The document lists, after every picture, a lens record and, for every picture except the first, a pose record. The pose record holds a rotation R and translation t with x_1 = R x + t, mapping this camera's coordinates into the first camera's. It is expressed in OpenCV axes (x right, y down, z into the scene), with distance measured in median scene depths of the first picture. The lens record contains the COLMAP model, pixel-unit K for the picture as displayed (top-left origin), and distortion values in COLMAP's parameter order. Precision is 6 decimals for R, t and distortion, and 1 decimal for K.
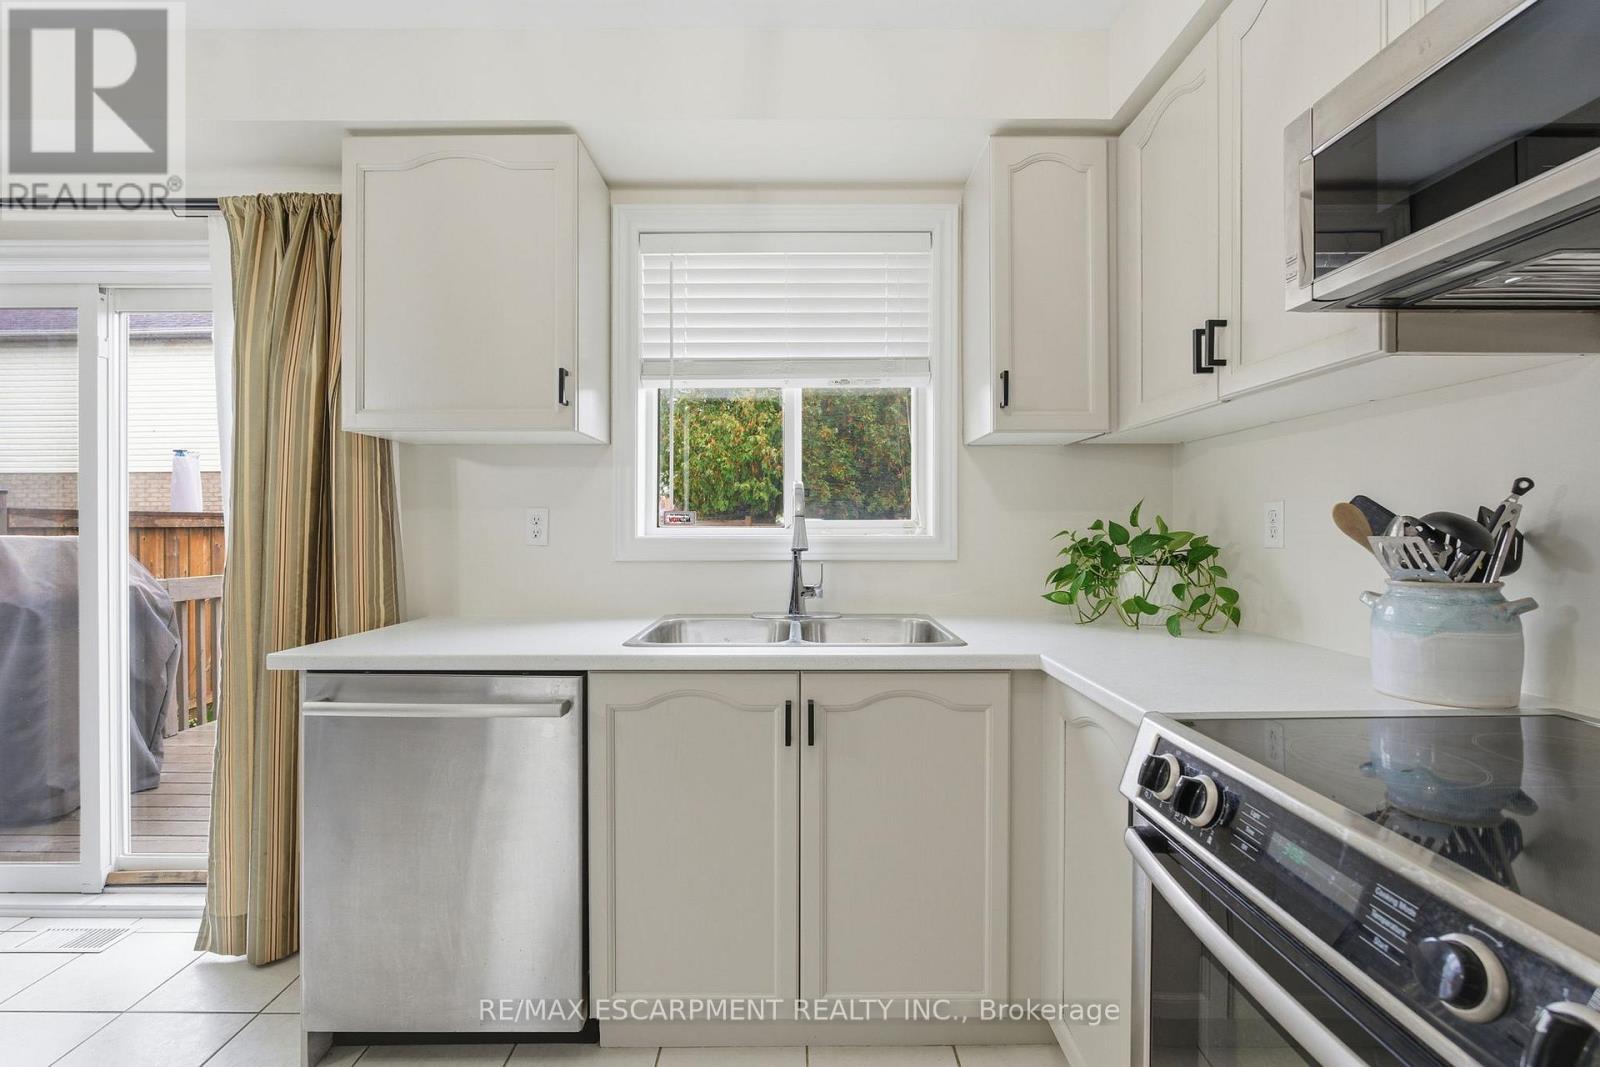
lens RADIAL K [[702.8, 0, 800.0], [0, 702.8, 533.5], [0, 0, 1]] dist [-0.011820, 0.001785]
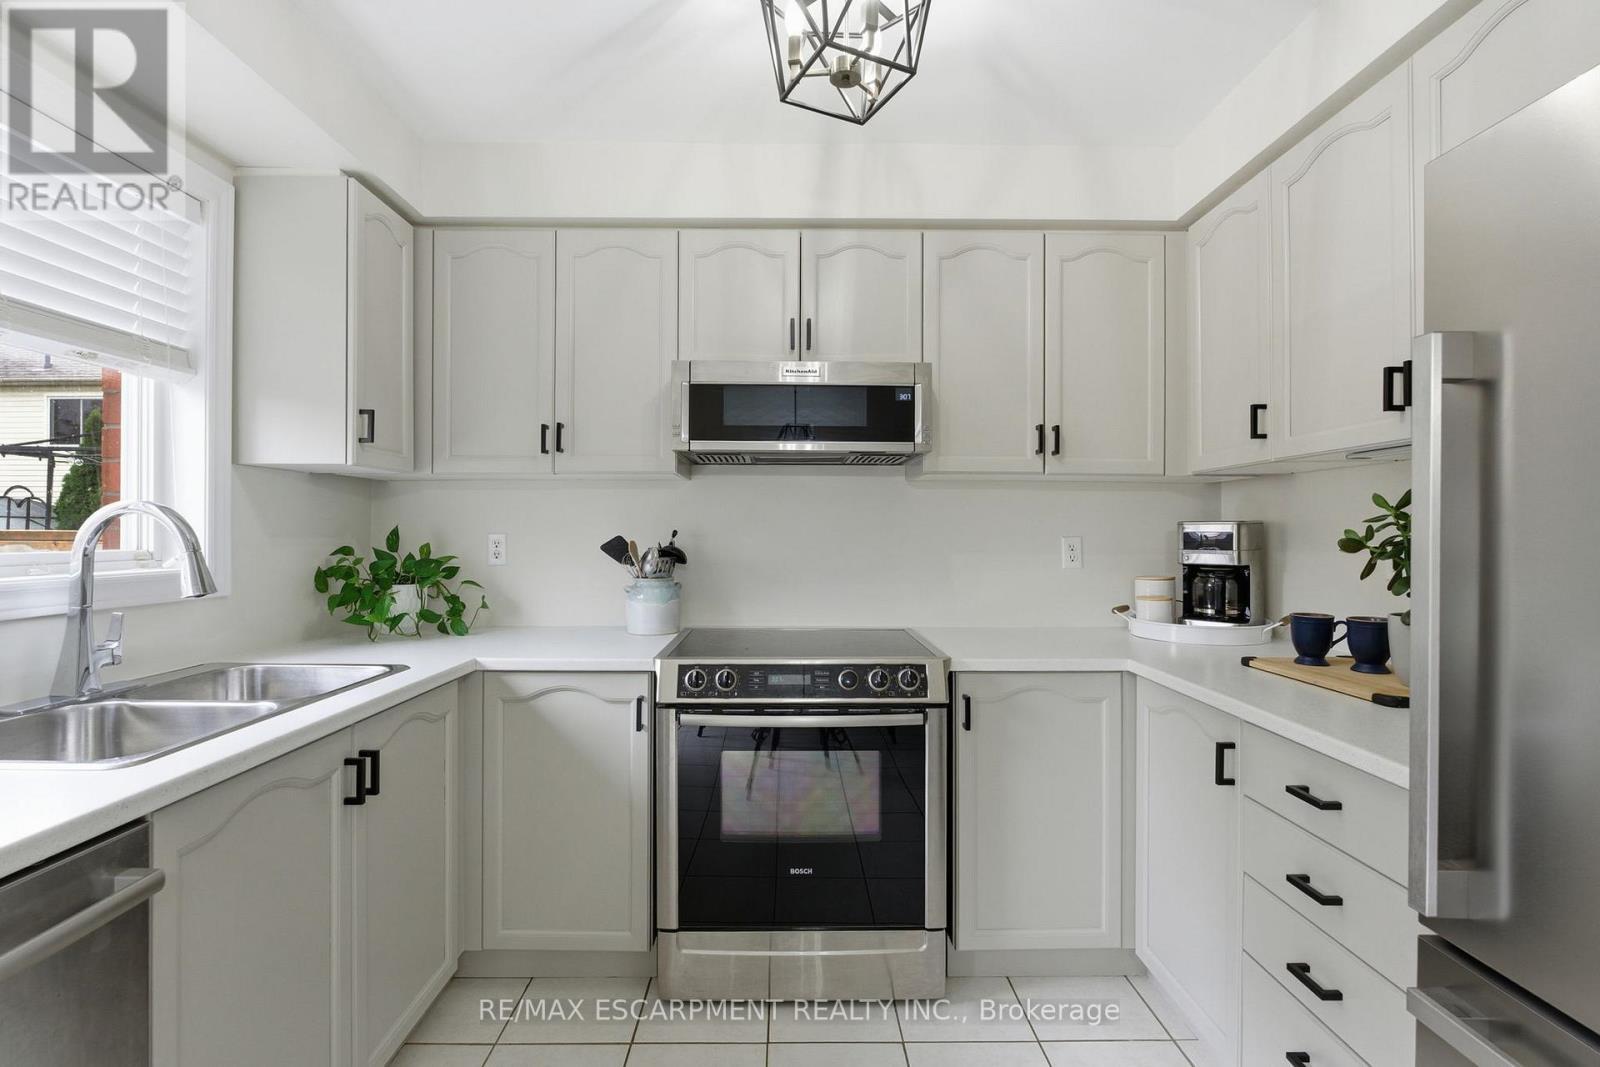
lens RADIAL K [[731.6, 0, 800.0], [0, 731.6, 533.5], [0, 0, 1]] dist [-0.000027, 0.000363]
pose [[-0.005263, -0.000008, 0.999986, -1.224457], [0.007689, 0.999970, 0.000048, -0.058740], [-0.999957, 0.007689, -0.005263, 0.535530]]
